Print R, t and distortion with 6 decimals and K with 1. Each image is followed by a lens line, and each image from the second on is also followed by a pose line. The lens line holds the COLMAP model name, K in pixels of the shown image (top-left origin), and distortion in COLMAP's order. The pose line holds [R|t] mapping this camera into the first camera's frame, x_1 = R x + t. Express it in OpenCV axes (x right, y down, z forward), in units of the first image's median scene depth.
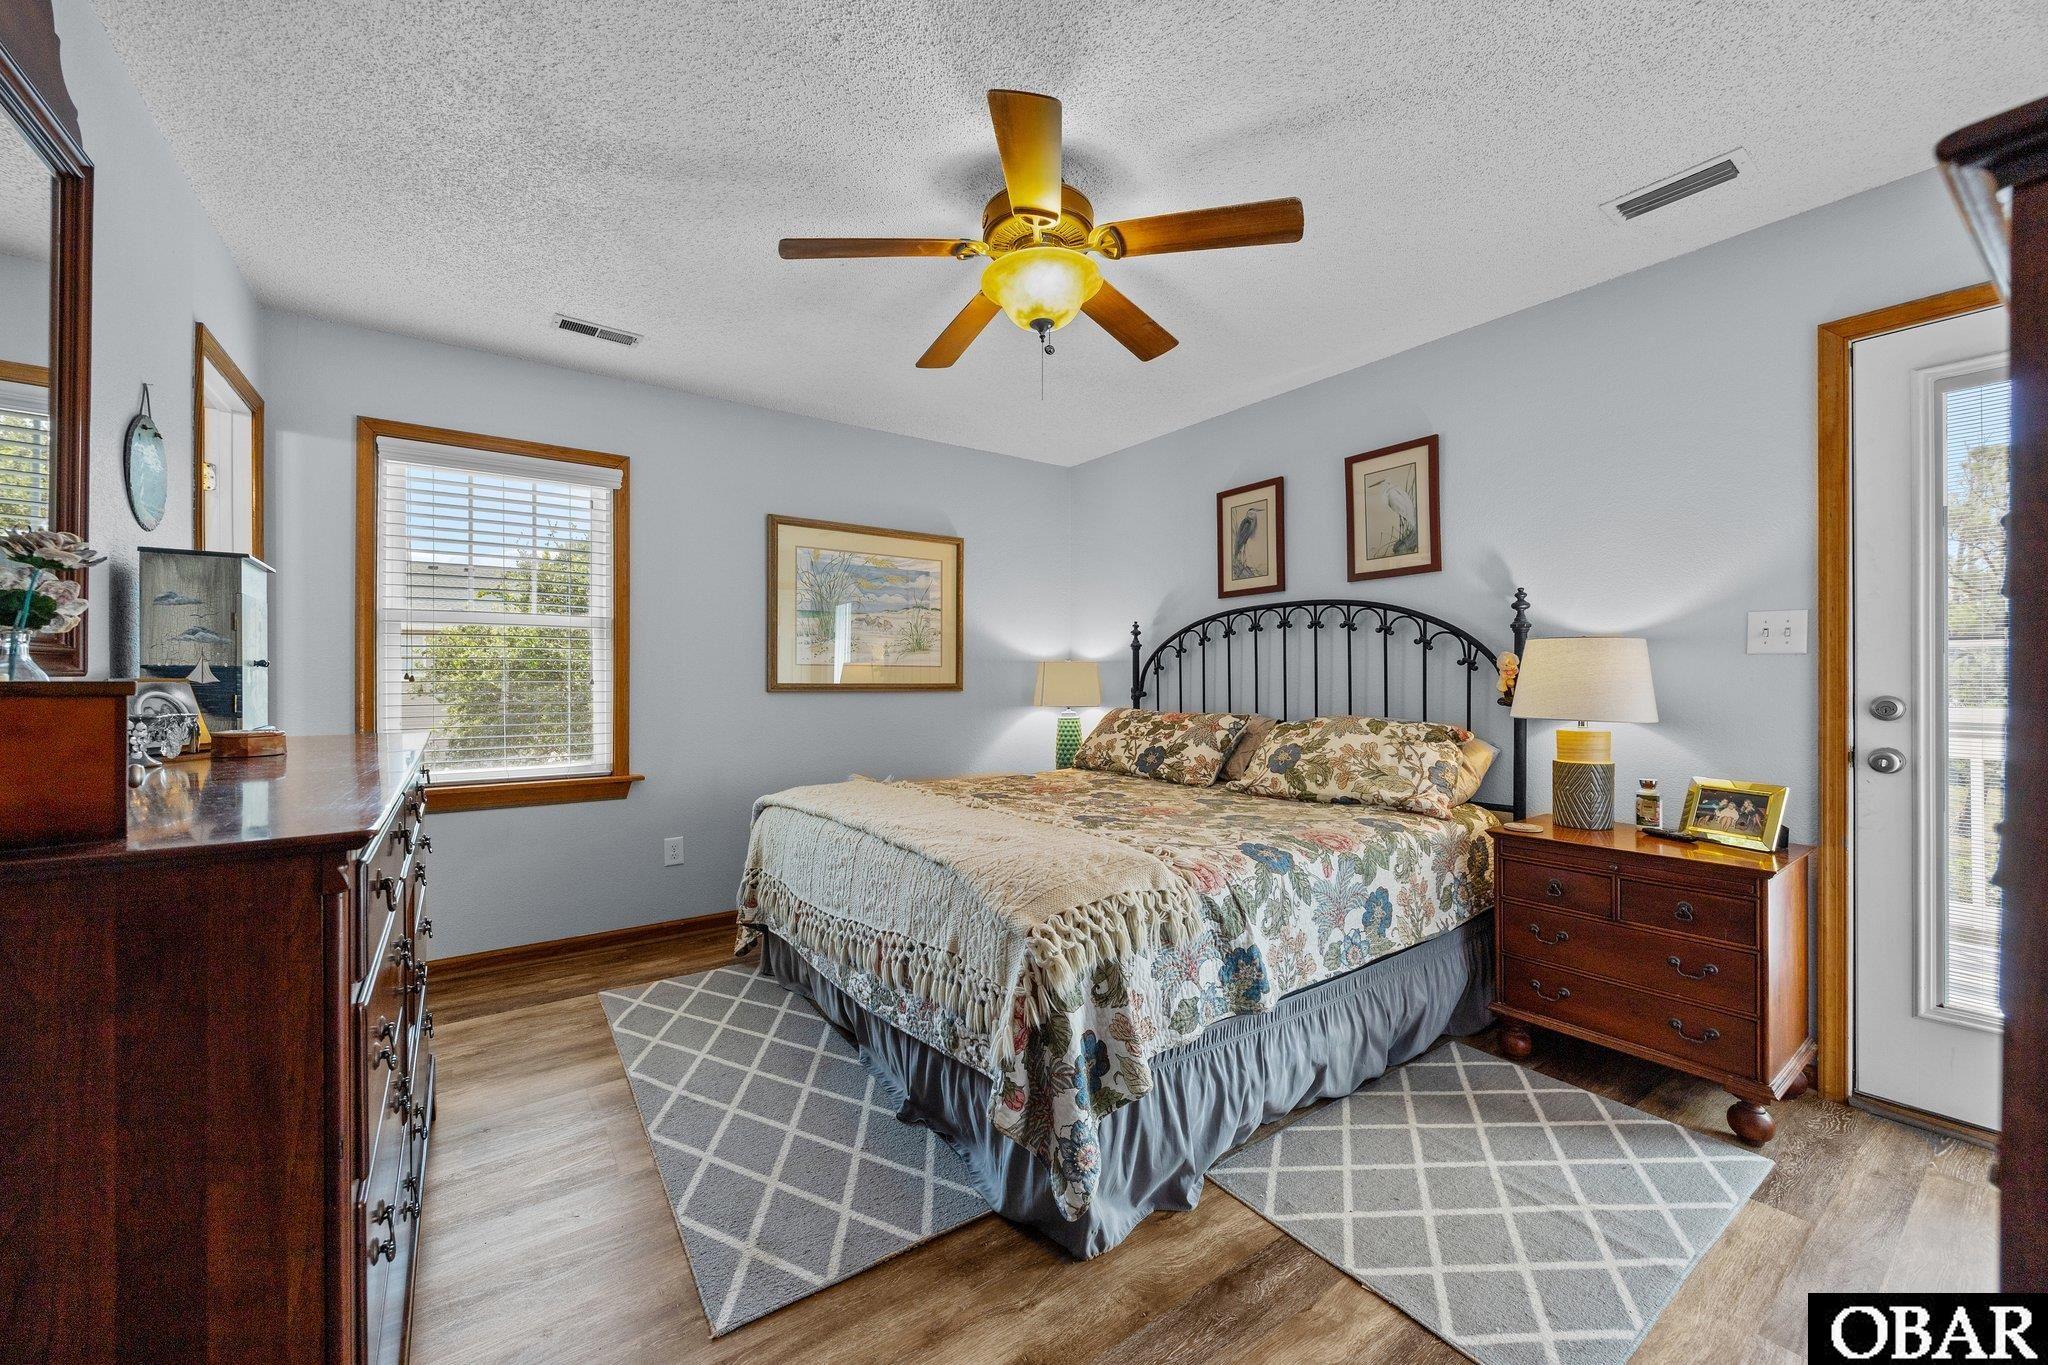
lens RADIAL K [[782.5, 0, 1020.0], [0, 782.5, 680.4], [0, 0, 1]] dist [-0.007654, 0.000028]
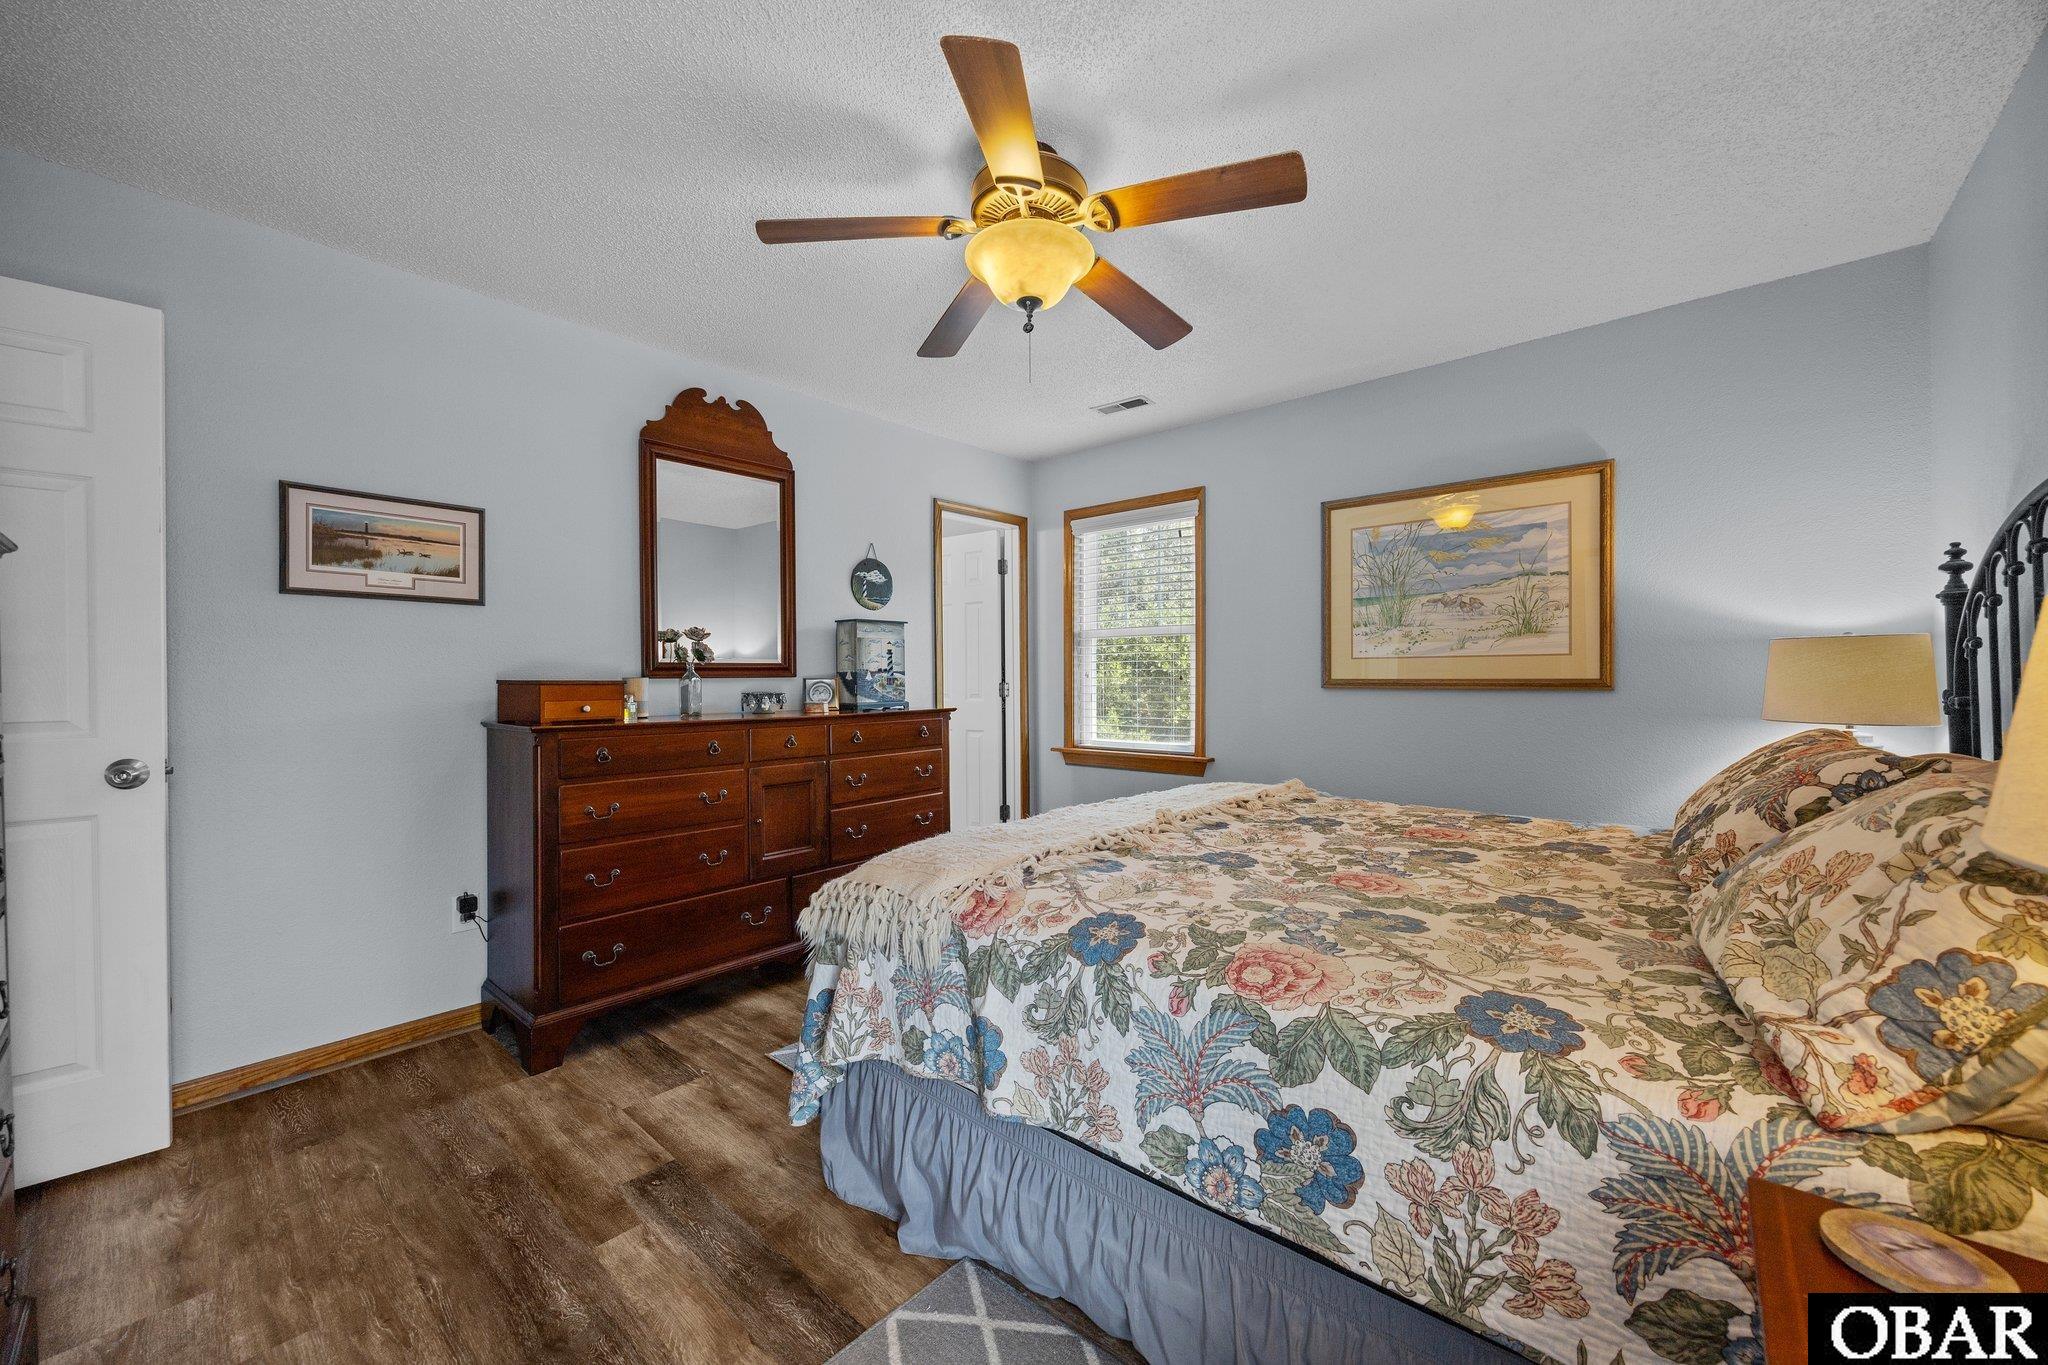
lens RADIAL K [[782.5, 0, 1032.2], [0, 782.5, 679.1], [0, 0, 1]] dist [-0.007654, 0.000028]
pose [[0.234942, 0.001049, -0.972009, 0.589098], [0.005867, 0.999980, 0.002497, -0.000358], [0.971992, -0.006289, 0.234931, 0.478212]]
